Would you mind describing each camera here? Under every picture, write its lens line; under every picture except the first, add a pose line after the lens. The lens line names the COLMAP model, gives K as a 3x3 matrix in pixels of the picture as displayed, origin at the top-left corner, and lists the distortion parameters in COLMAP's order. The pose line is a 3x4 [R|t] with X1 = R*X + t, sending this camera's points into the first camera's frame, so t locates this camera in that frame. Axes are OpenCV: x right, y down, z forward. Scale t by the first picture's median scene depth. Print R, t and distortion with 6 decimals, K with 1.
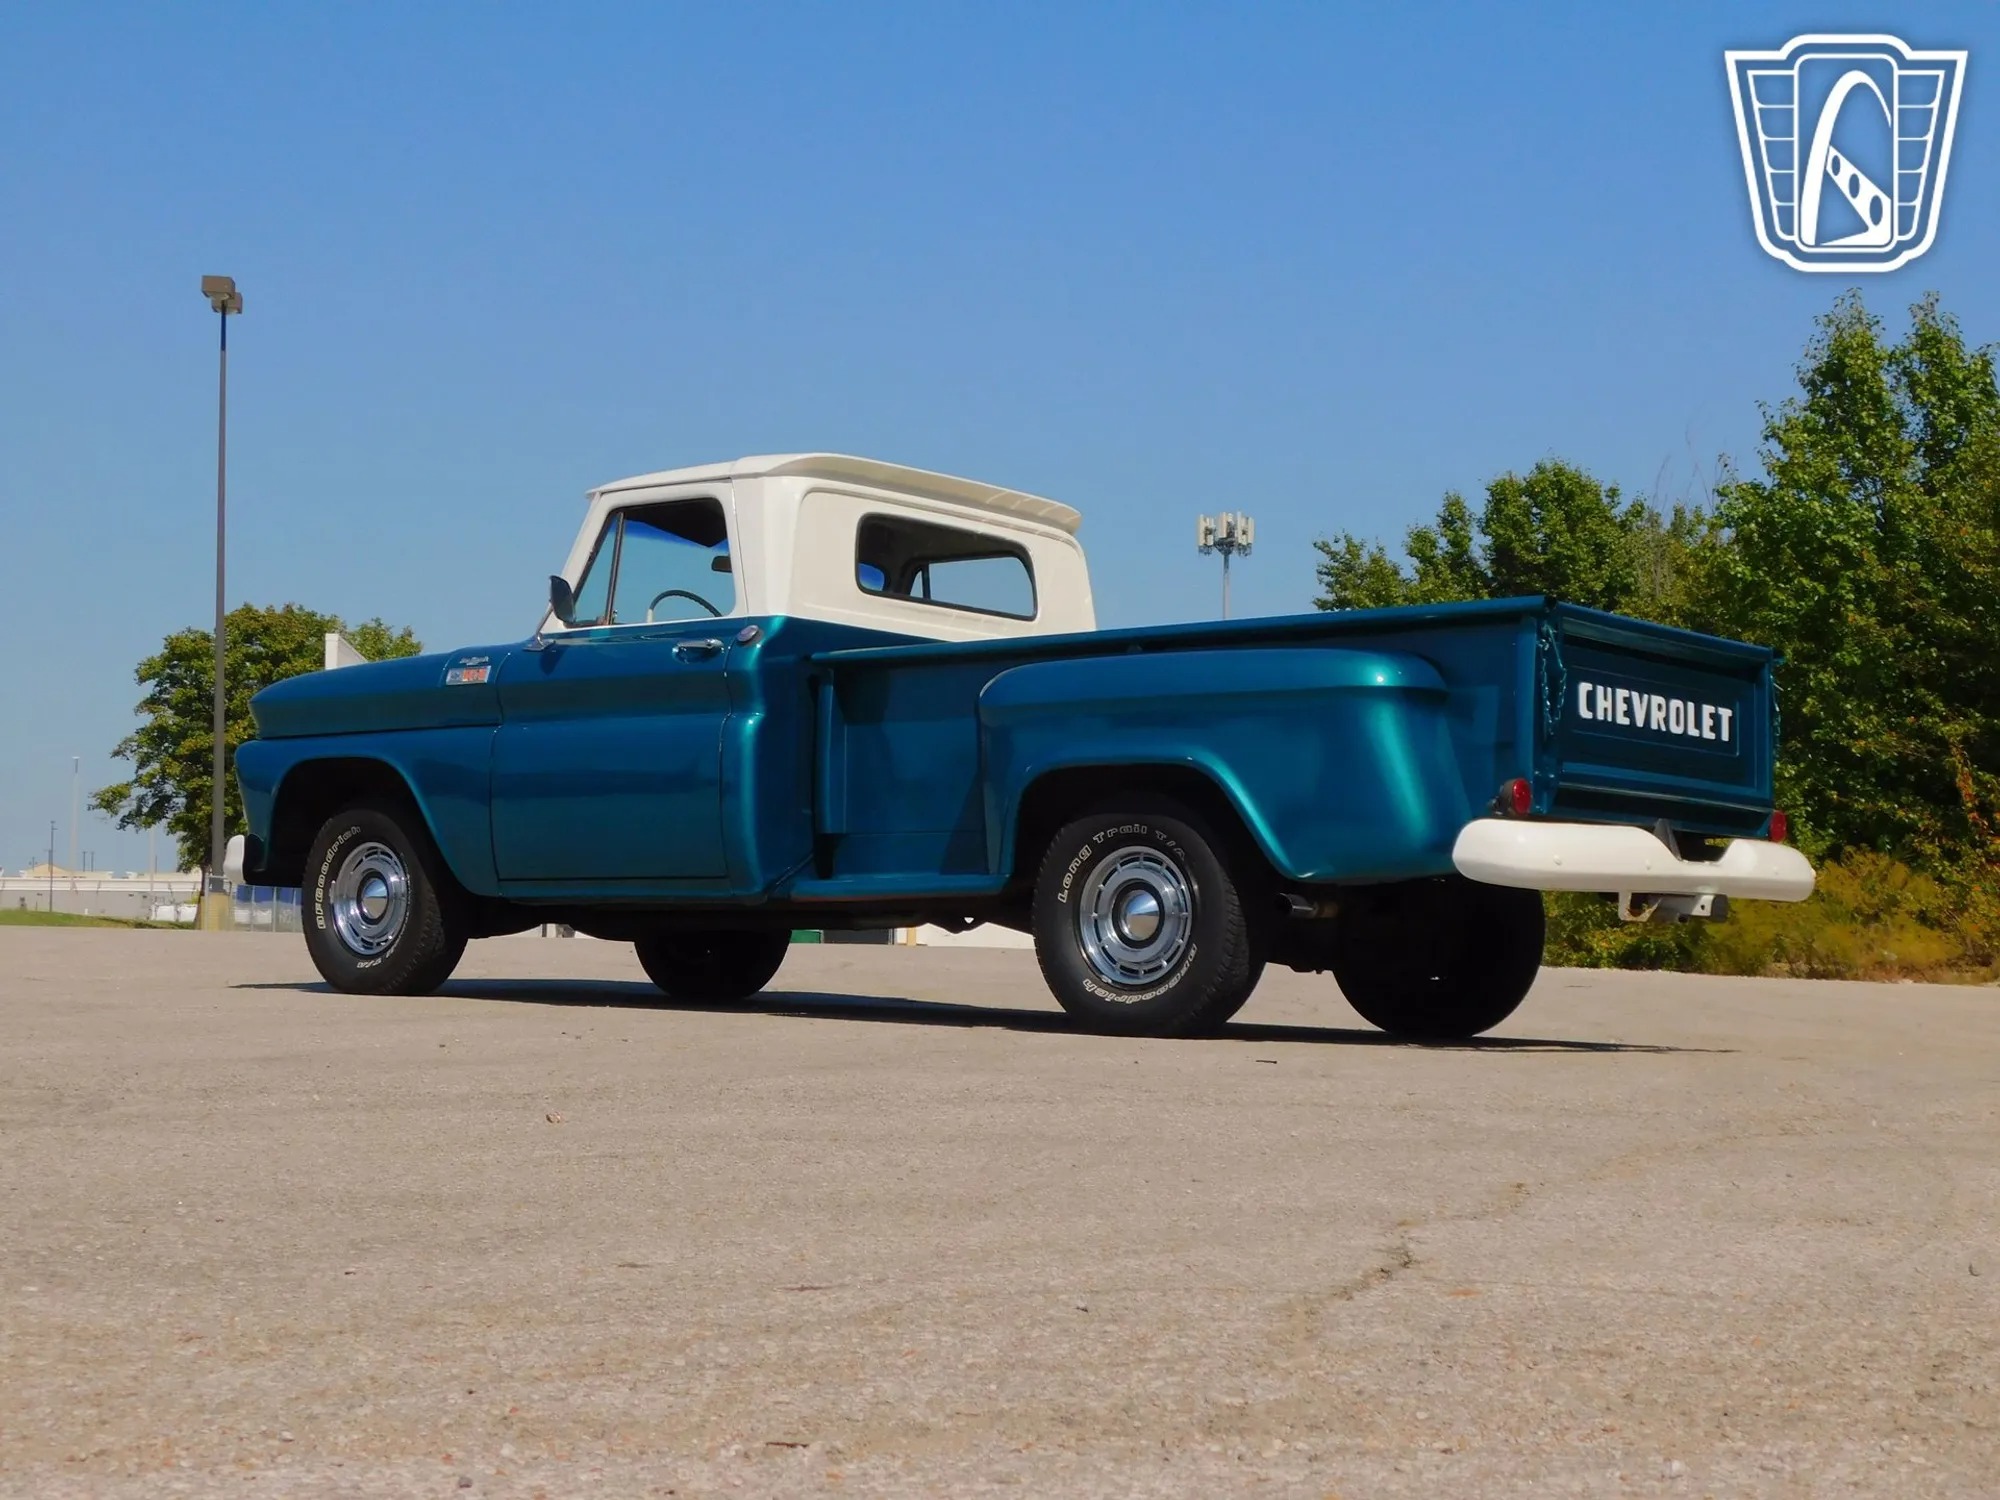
lens RADIAL K [[3060.1, 0, 1000.4], [0, 3060.1, 752.0], [0, 0, 1]] dist [0.020808, 0.000550]
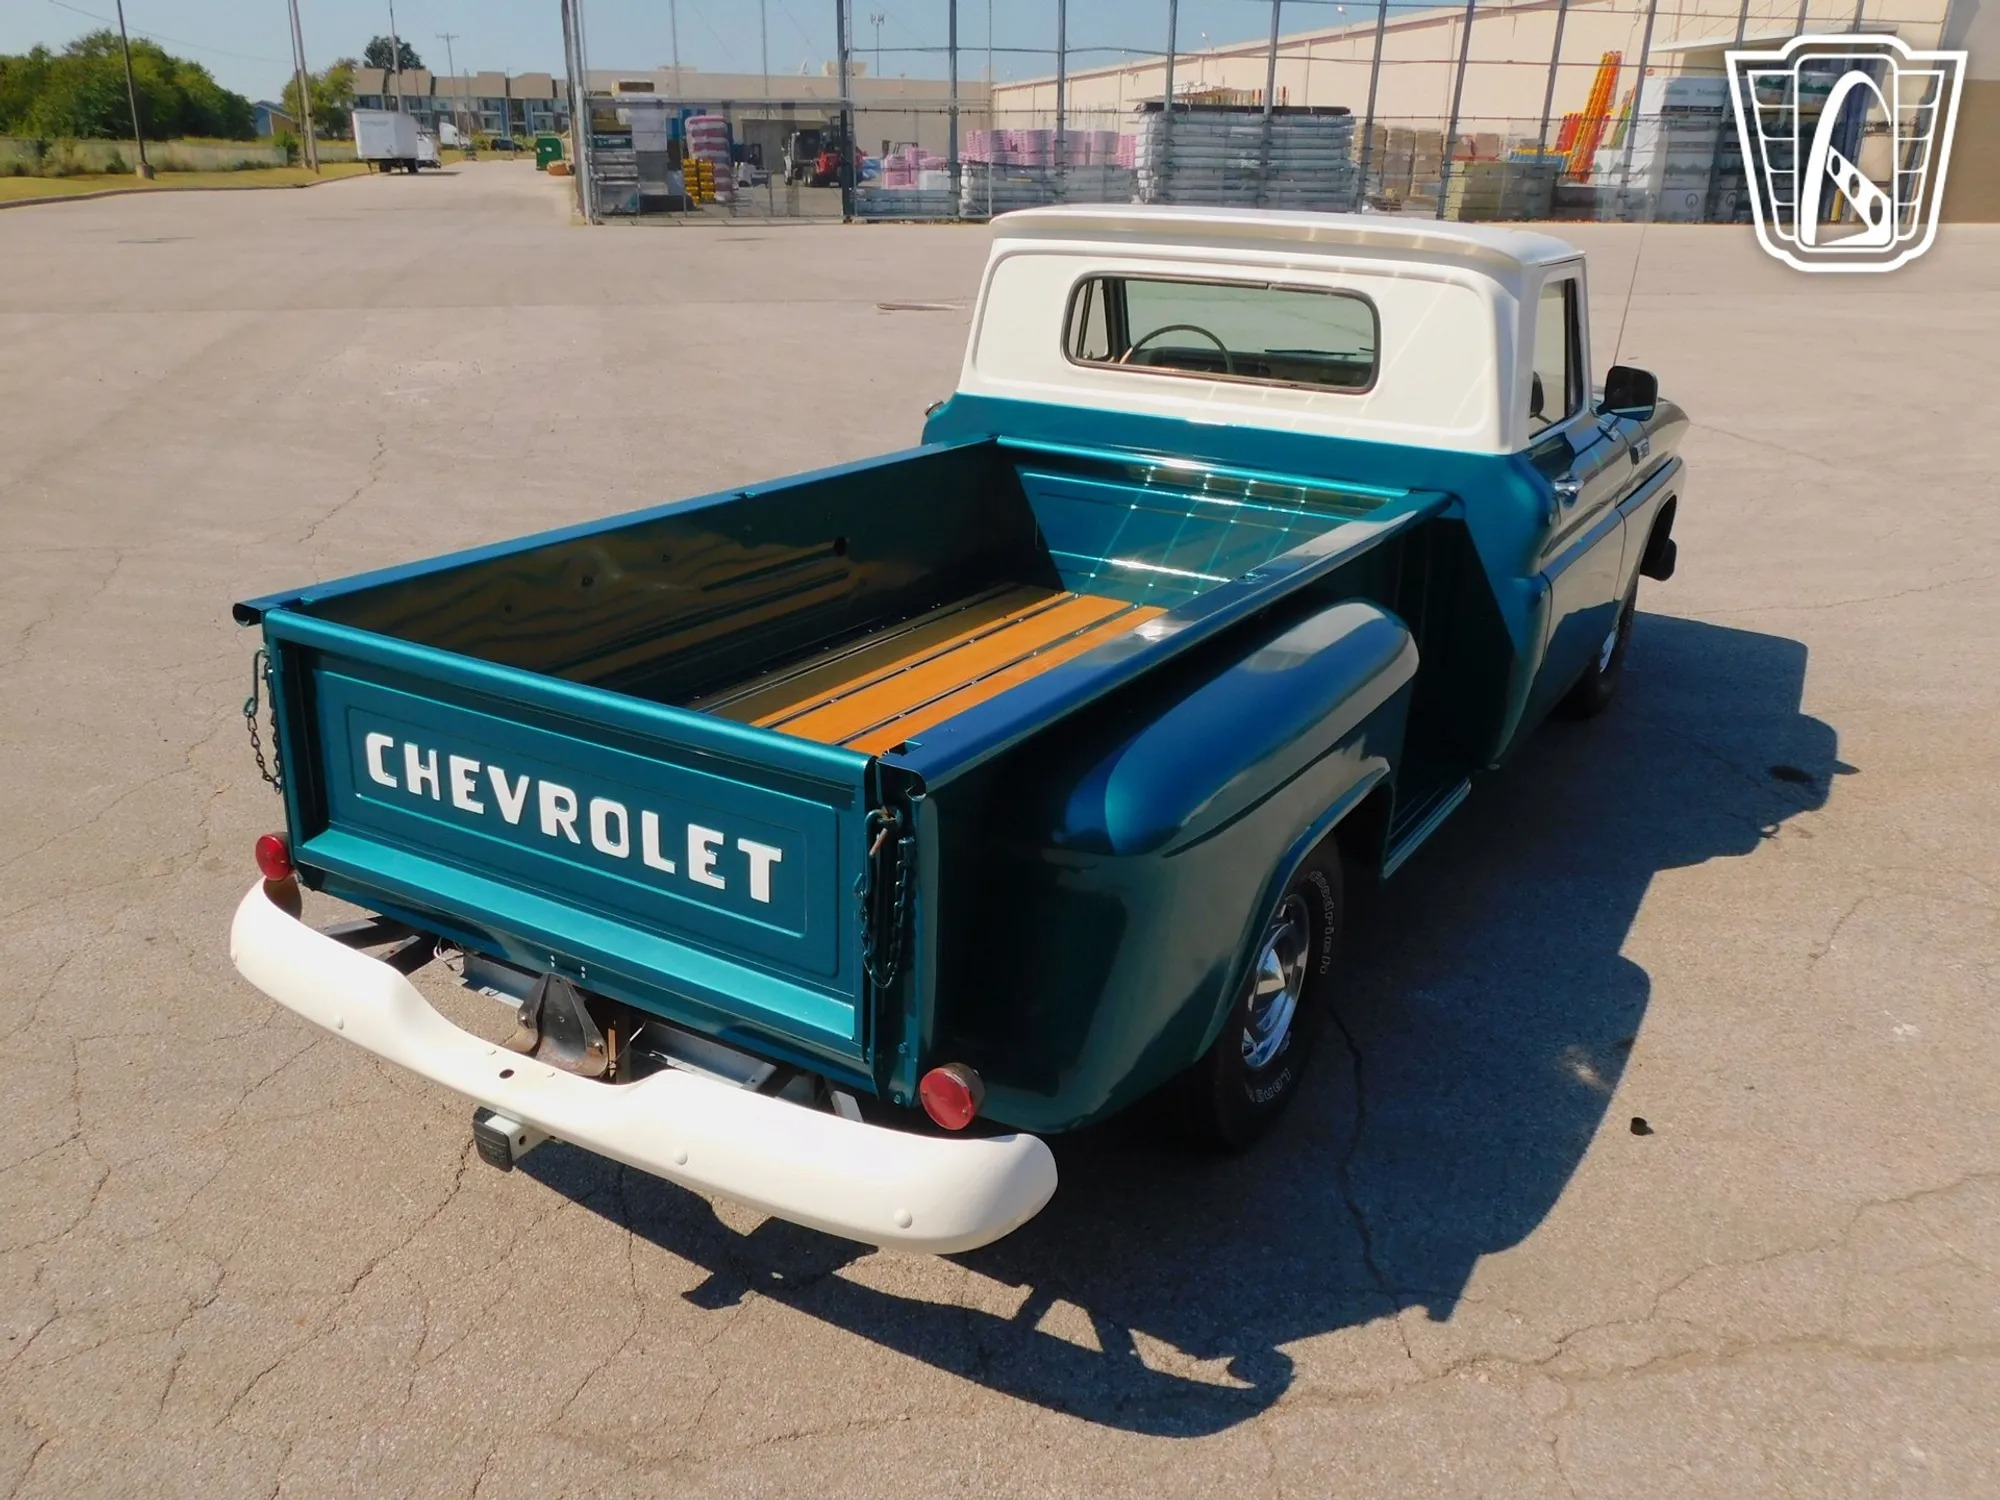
lens RADIAL K [[1642.7, 0, 998.2], [0, 1642.7, 753.3], [0, 0, 1]] dist [-0.008674, 0.014967]
pose [[0.127583, 0.328181, -0.935959, 0.497602], [0.046540, 0.940651, 0.336170, -0.120738], [0.990735, -0.086449, 0.104737, 1.009920]]
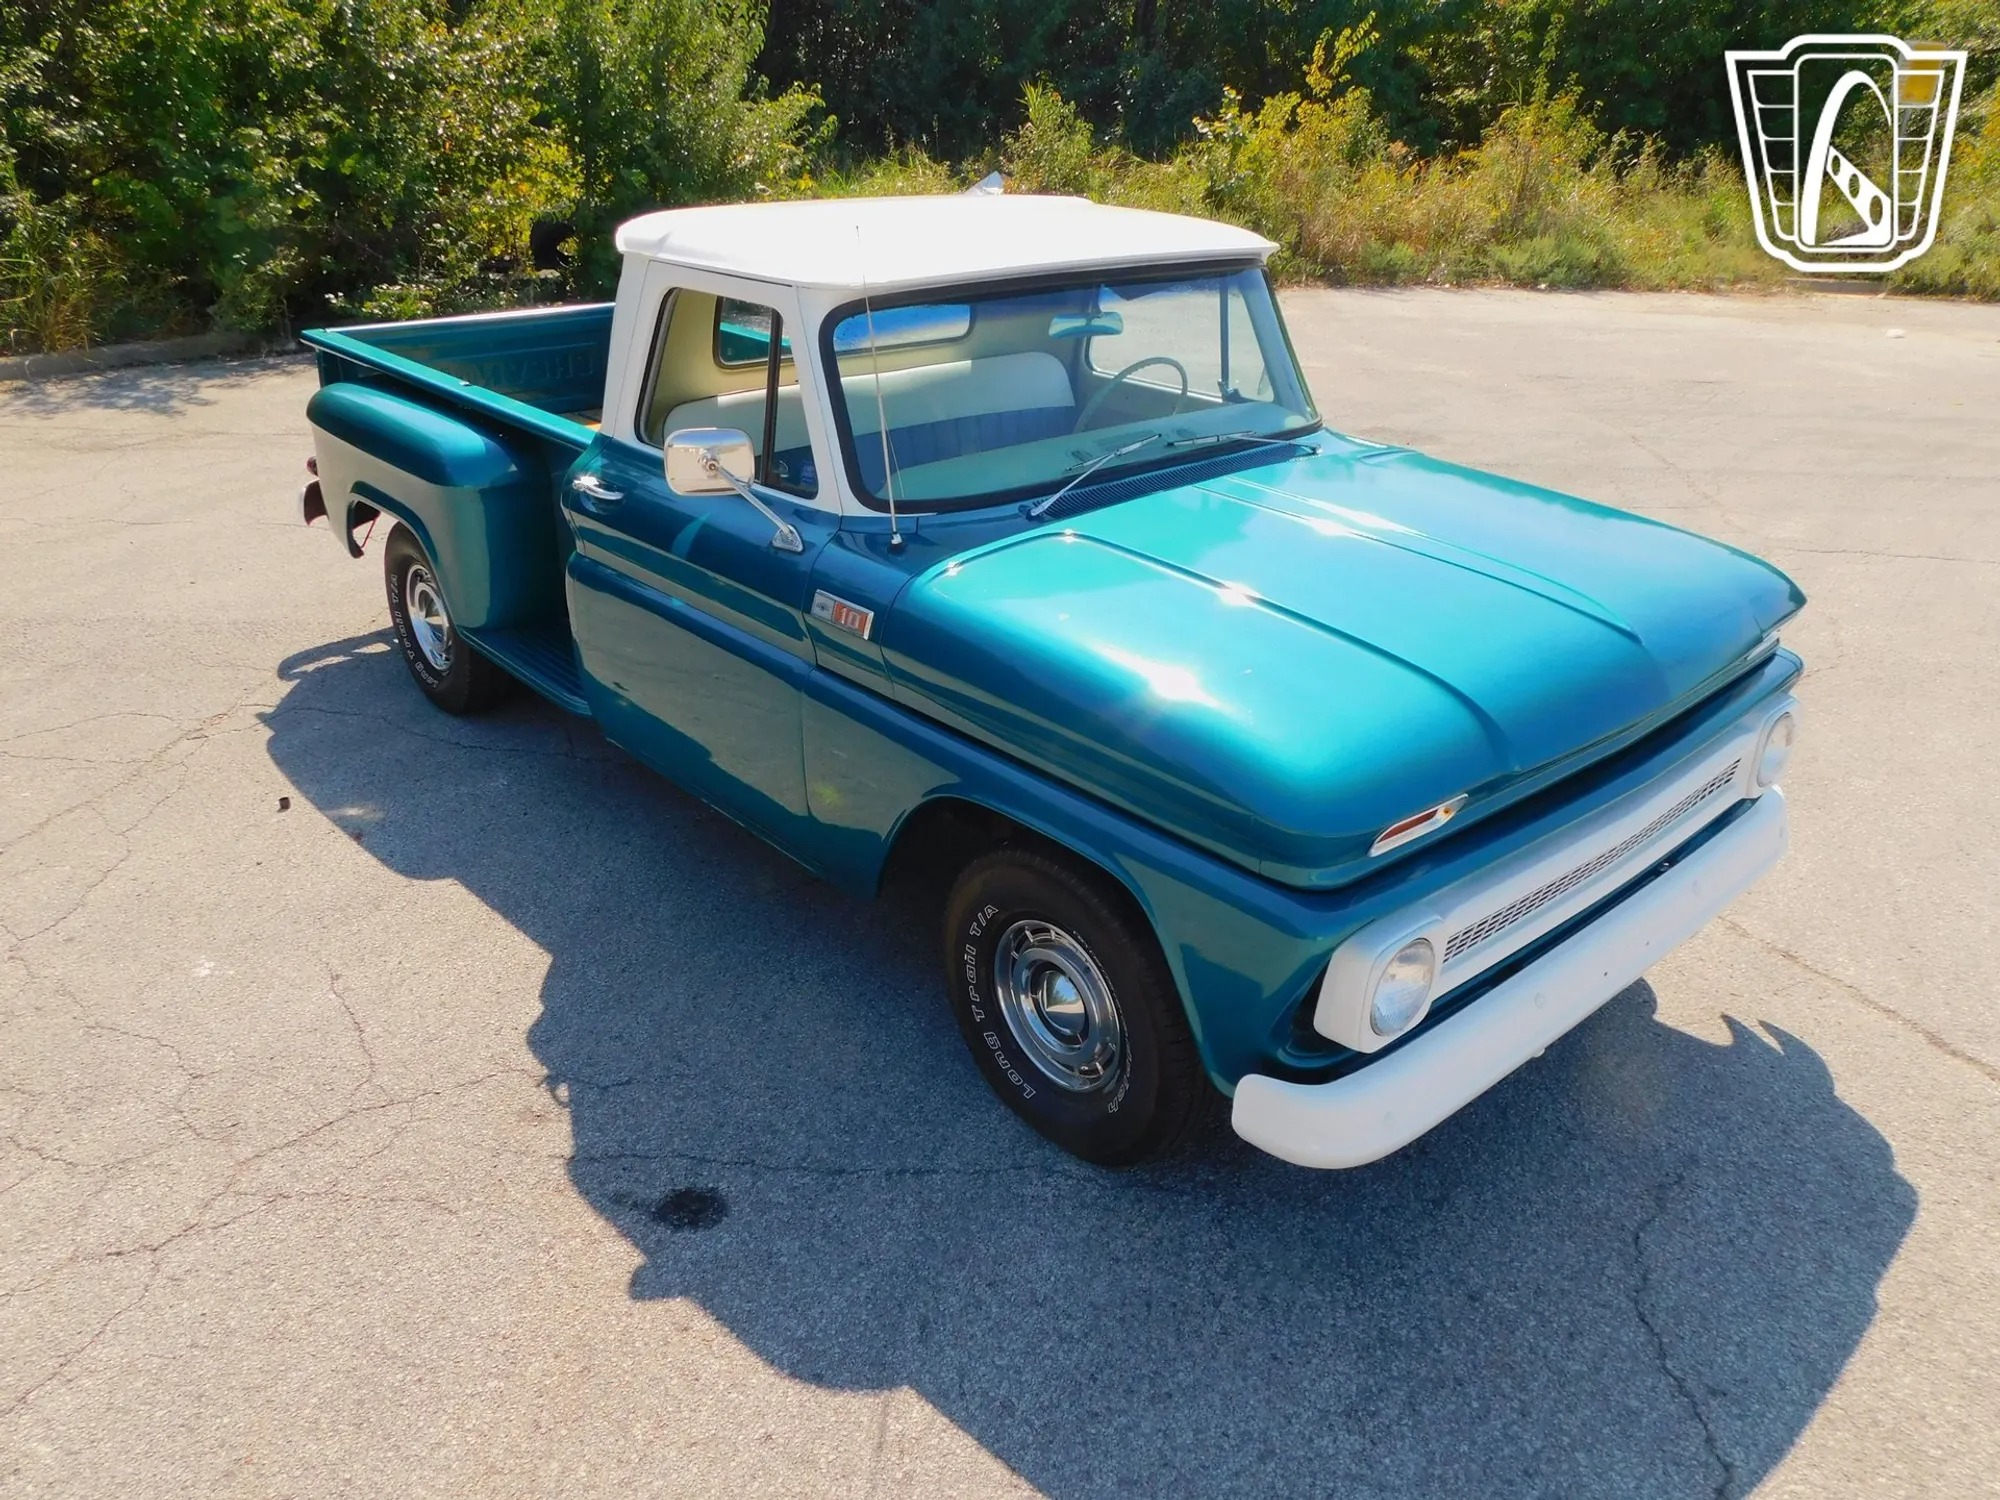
lens RADIAL K [[1553.0, 0, 1002.2], [0, 1553.0, 754.8], [0, 0, 1]] dist [0.003975, 0.016776]
pose [[-0.980449, -0.099665, 0.169667, -0.178210], [-0.034708, 0.936315, 0.349442, -0.109603], [-0.193689, 0.336721, -0.921468, 1.659038]]
